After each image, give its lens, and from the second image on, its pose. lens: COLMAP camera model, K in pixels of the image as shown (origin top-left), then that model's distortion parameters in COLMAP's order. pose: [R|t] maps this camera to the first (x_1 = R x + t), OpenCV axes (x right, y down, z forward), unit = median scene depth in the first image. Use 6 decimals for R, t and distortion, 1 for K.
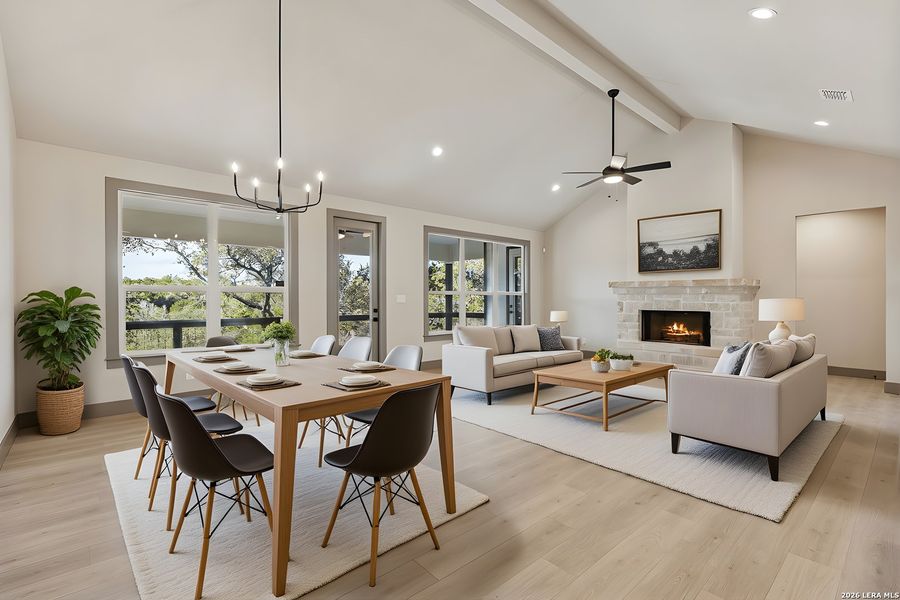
lens RADIAL K [[416.3, 0, 464.4], [0, 416.3, 297.6], [0, 0, 1]] dist [-0.000523, -0.000242]
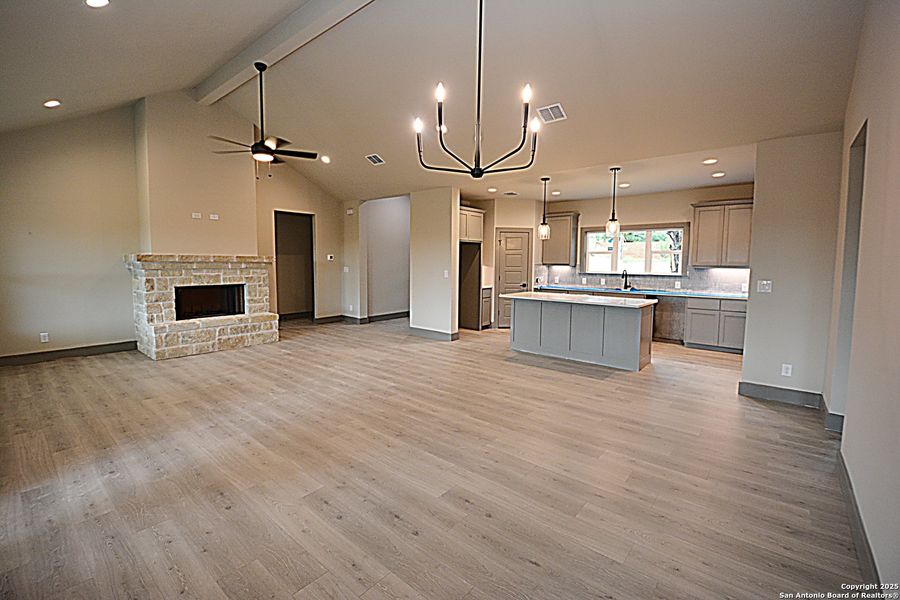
lens RADIAL K [[413.5, 0, 426.5], [0, 413.5, 289.1], [0, 0, 1]] dist [0.001628, 0.000119]
pose [[-0.098242, -0.078766, 0.992041, -0.581813], [-0.008849, 0.996893, 0.078275, -0.044756], [-0.995123, -0.001089, -0.098634, 0.598408]]
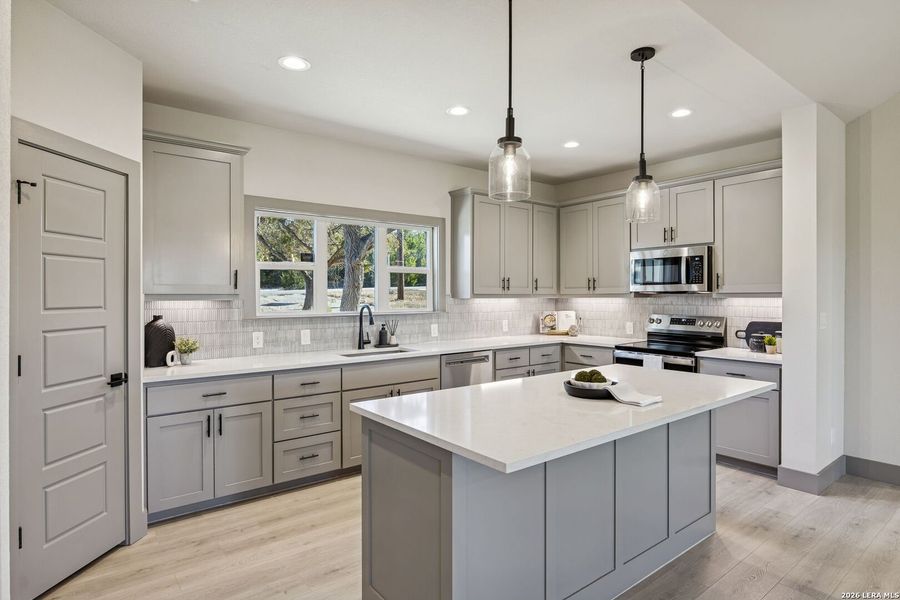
lens RADIAL K [[490.3, 0, 466.6], [0, 490.3, 297.5], [0, 0, 1]] dist [-0.005489, -0.001672]
pose [[-0.998525, -0.007872, 0.053720, 0.408776], [-0.007538, 0.999951, 0.006402, -0.027316], [-0.053768, 0.005988, -0.998536, 0.536226]]
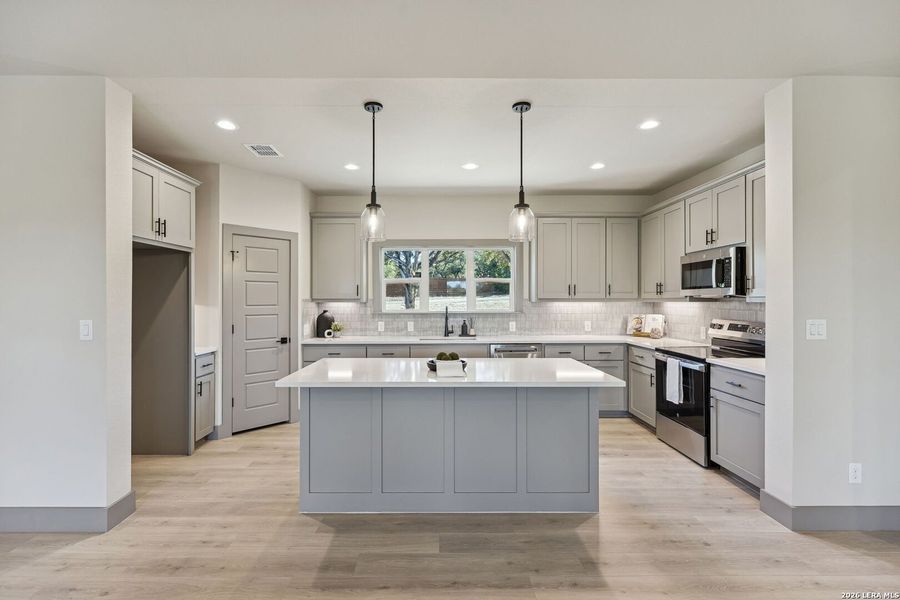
lens RADIAL K [[422.0, 0, 445.3], [0, 422.0, 297.3], [0, 0, 1]] dist [-0.000212, -0.000082]
pose [[-0.745582, -0.004073, 0.666402, 0.038451], [-0.004916, 0.999988, 0.000613, -0.029862], [-0.666396, -0.002819, -0.745593, 0.501538]]
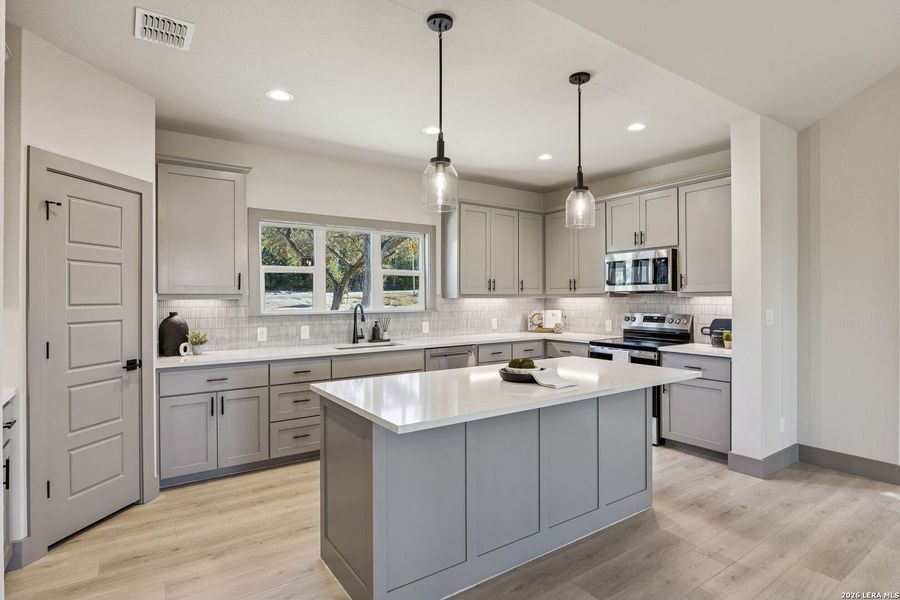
lens RADIAL K [[469.3, 0, 467.0], [0, 469.3, 298.4], [0, 0, 1]] dist [-0.012334, 0.000057]
pose [[-0.993204, -0.005107, 0.116273, 0.336347], [-0.004816, 0.999985, 0.002790, -0.023222], [-0.116286, 0.002211, -0.993213, 0.568420]]
